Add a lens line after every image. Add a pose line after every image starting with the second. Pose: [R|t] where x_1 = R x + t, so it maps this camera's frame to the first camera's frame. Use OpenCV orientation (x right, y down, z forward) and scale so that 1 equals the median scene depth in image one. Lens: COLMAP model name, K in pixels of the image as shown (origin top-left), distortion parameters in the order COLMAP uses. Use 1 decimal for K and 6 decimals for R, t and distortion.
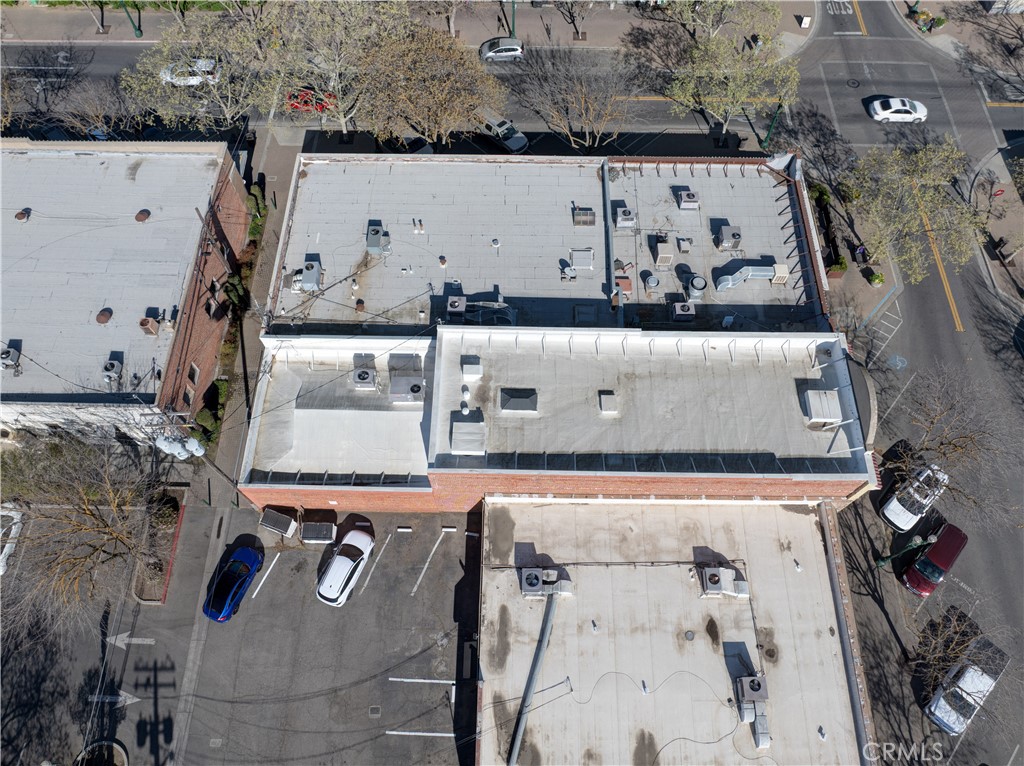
lens RADIAL K [[752.1, 0, 522.4], [0, 752.1, 382.8], [0, 0, 1]] dist [-0.062181, 0.032479]
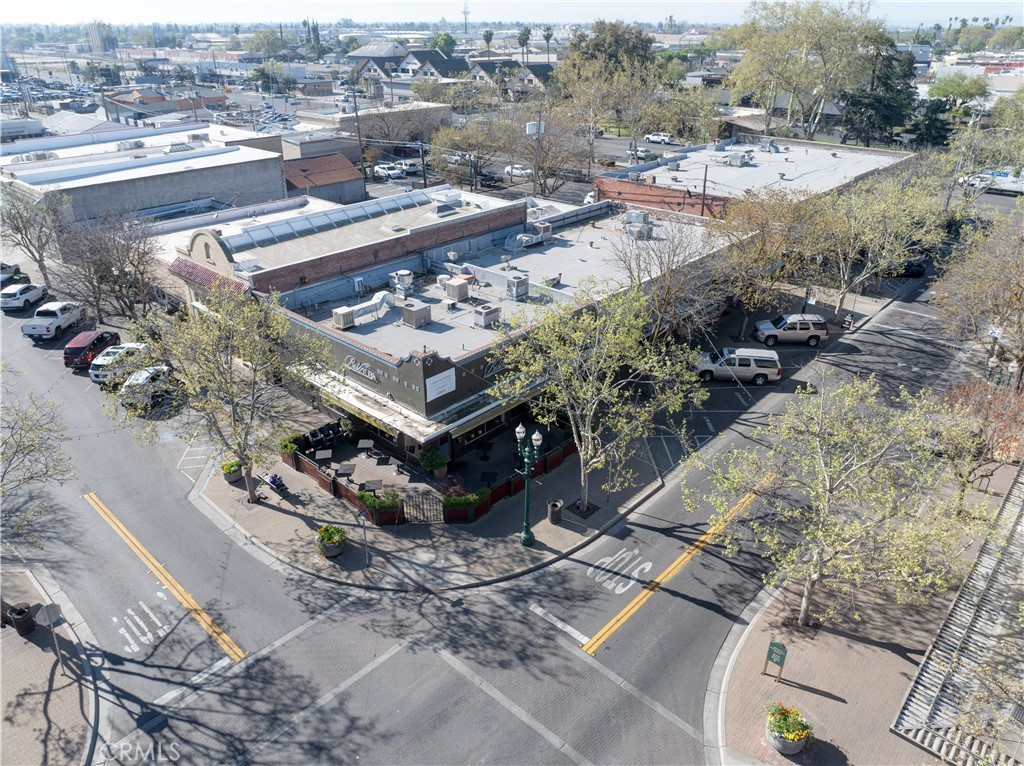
lens RADIAL K [[714.7, 0, 523.7], [0, 714.7, 381.8], [0, 0, 1]] dist [-0.034873, -0.001032]
pose [[-0.656128, 0.337746, -0.674851, 0.792528], [-0.670279, 0.150053, 0.726781, -0.877412], [0.346730, 0.929200, 0.127930, 1.044956]]
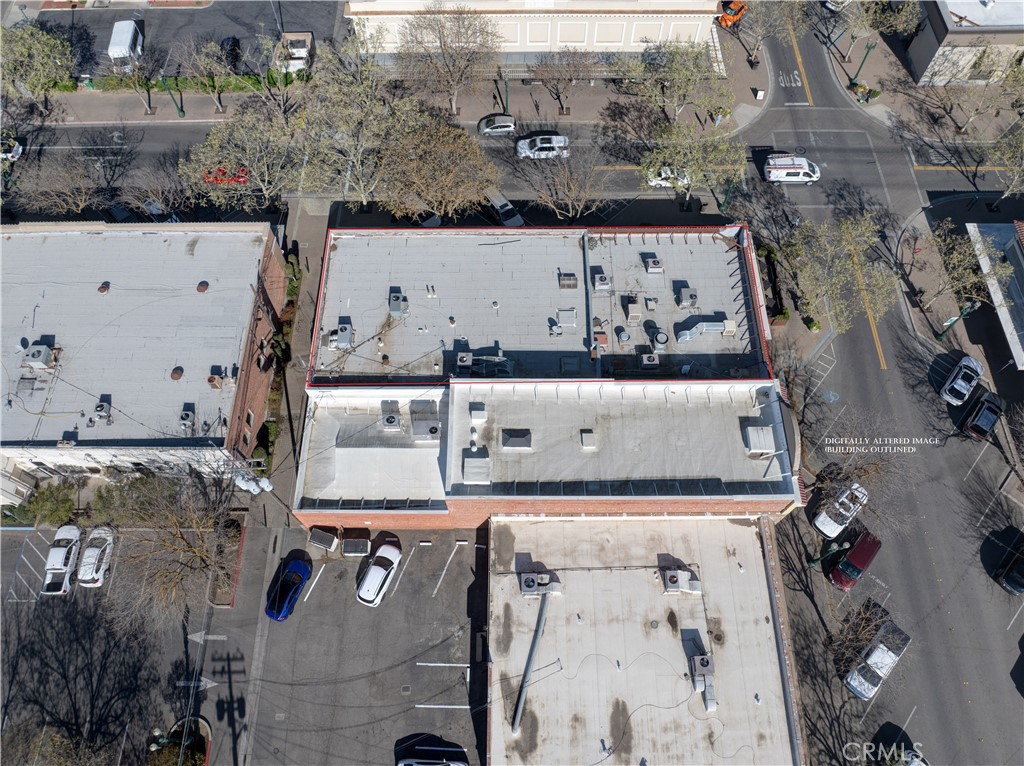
lens RADIAL K [[752.1, 0, 522.4], [0, 752.1, 382.8], [0, 0, 1]] dist [-0.062181, 0.032479]
pose [[0.999861, -0.016498, 0.002409, 0.003135], [0.016501, 0.999863, -0.001102, -0.061110], [-0.002390, 0.001142, 0.999996, -0.221736]]
